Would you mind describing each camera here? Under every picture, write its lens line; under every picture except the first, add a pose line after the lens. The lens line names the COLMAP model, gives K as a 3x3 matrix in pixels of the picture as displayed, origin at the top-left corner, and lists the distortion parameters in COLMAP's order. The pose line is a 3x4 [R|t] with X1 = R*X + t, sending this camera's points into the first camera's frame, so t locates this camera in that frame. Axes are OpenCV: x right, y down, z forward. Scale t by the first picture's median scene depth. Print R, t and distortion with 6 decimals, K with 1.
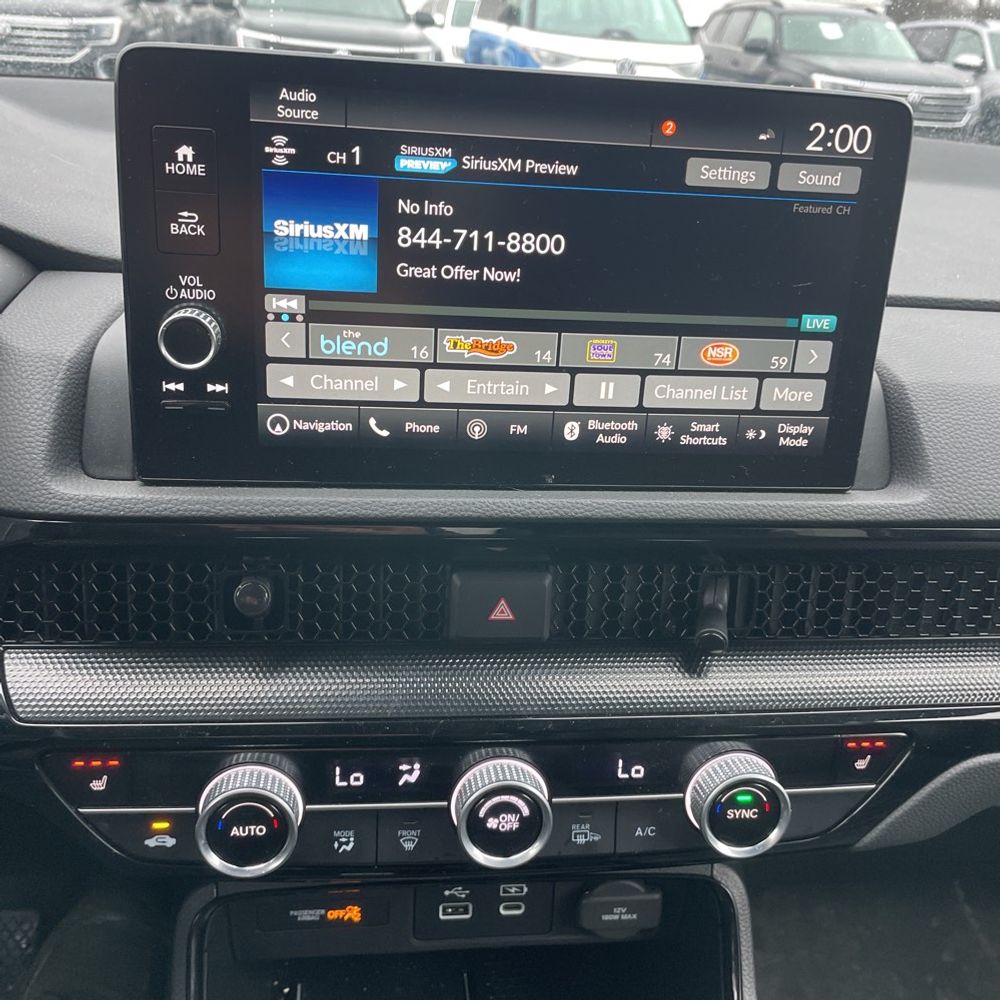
lens RADIAL K [[1112.2, 0, 511.7], [0, 1112.2, 523.9], [0, 0, 1]] dist [0.138546, -0.233080]
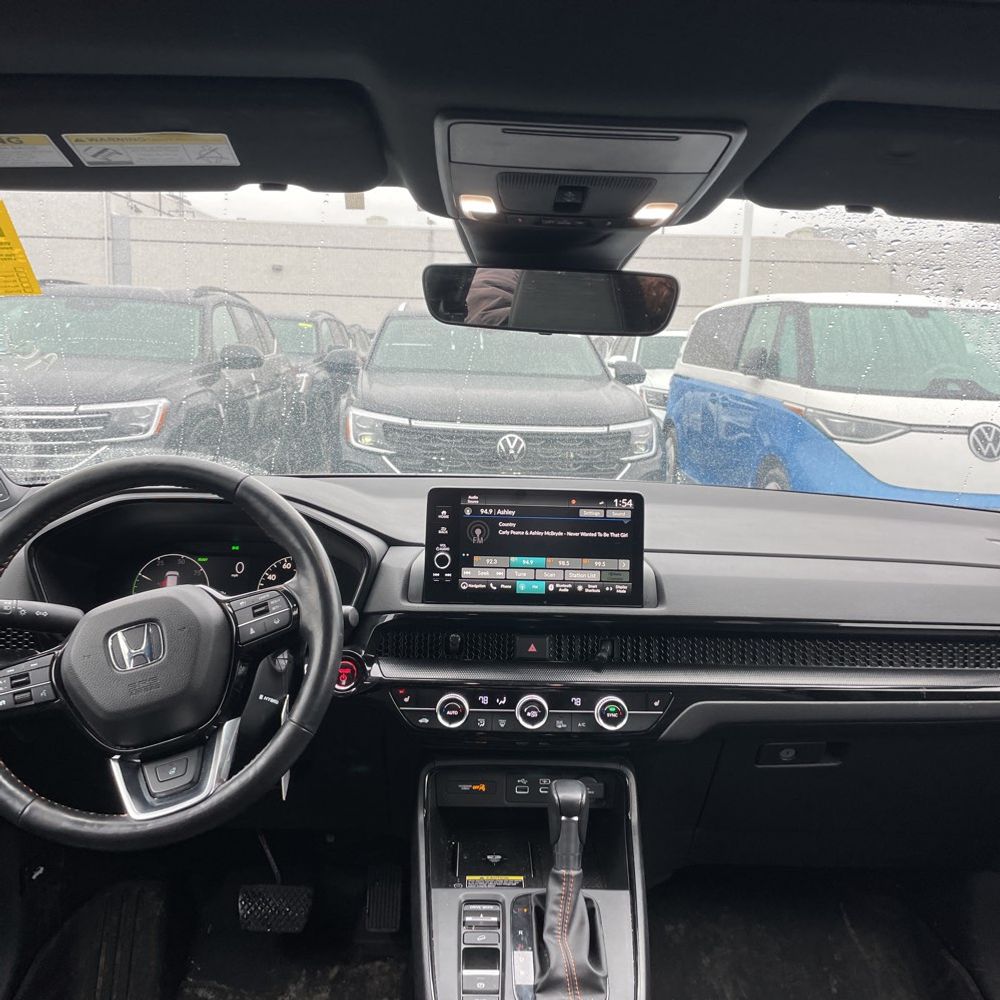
lens RADIAL K [[1004.1, 0, 500.0], [0, 1004.1, 500.0], [0, 0, 1]] dist [0.095060, -0.132005]
pose [[0.993841, -0.027188, -0.107427, 0.229241], [-0.004713, 0.958189, -0.286096, 0.518742], [0.110714, 0.284841, 0.952160, -1.918011]]
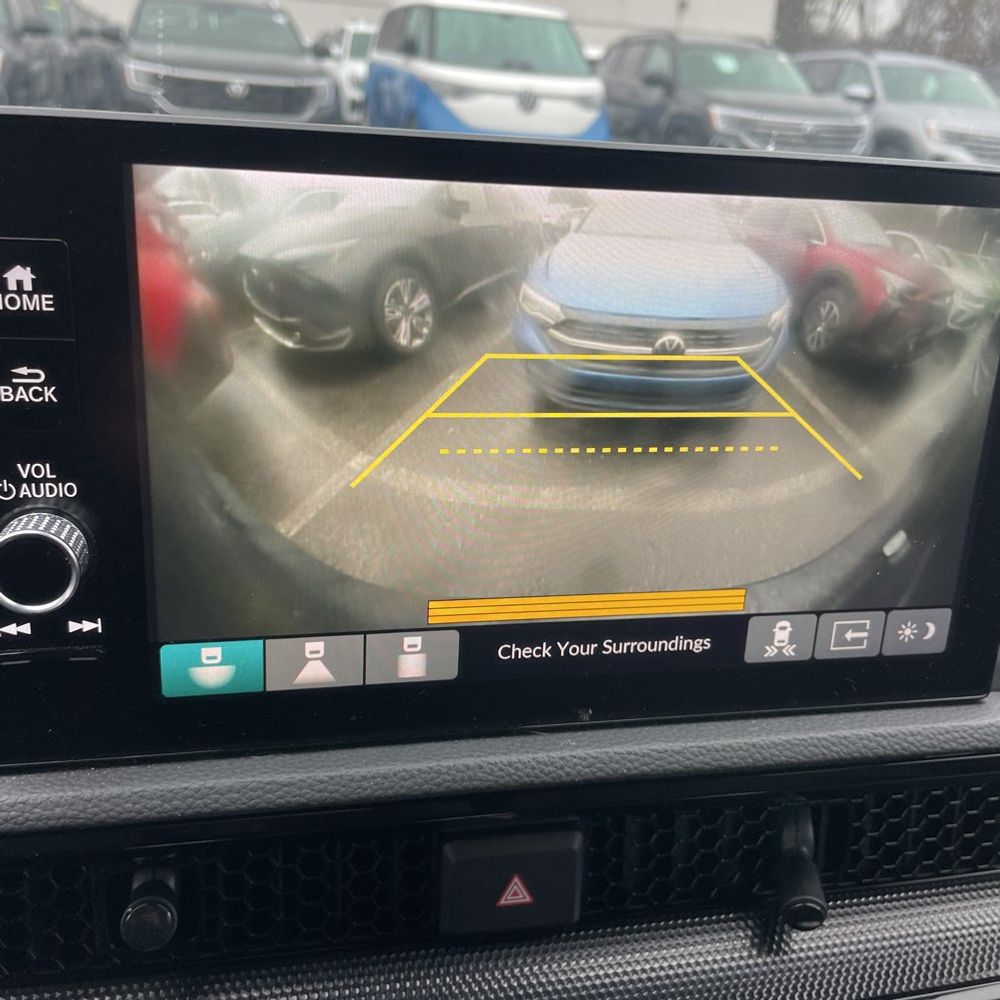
lens RADIAL K [[1007.3, 0, 489.7], [0, 1007.3, 486.0], [0, 0, 1]] dist [0.095734, -0.142802]
pose [[0.995876, -0.034399, 0.083949, -0.069939], [0.035598, 0.999284, -0.012823, -0.169583], [-0.083448, 0.015758, 0.996388, 0.360438]]
